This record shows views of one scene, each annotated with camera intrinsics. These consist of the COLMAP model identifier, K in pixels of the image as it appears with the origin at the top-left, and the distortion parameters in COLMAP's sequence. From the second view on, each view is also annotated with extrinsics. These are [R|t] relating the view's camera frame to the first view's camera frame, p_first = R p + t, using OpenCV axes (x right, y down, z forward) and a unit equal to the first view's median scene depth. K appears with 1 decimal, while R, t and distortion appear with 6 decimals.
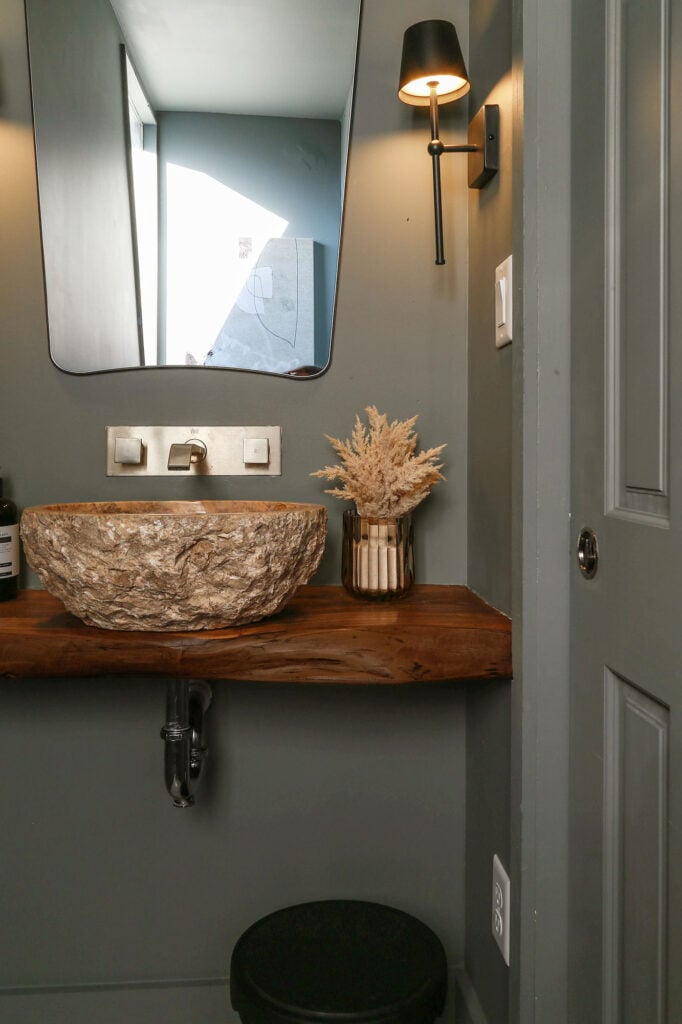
lens RADIAL K [[927.2, 0, 399.6], [0, 927.2, 413.7], [0, 0, 1]] dist [0.007280, -0.024778]
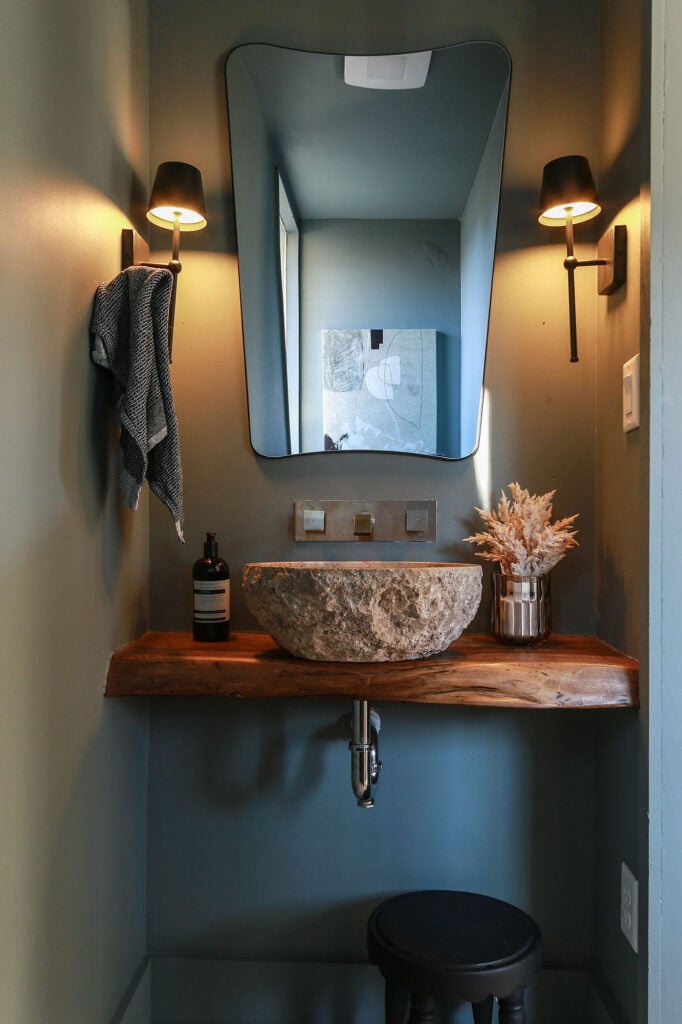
lens RADIAL K [[927.2, 0, 374.1], [0, 927.2, 508.6], [0, 0, 1]] dist [0.007280, -0.024778]
pose [[0.991623, -0.000749, -0.129165, -0.056791], [0.003130, 0.999829, 0.018229, 0.002664], [0.129129, -0.018481, 0.991456, -0.205979]]
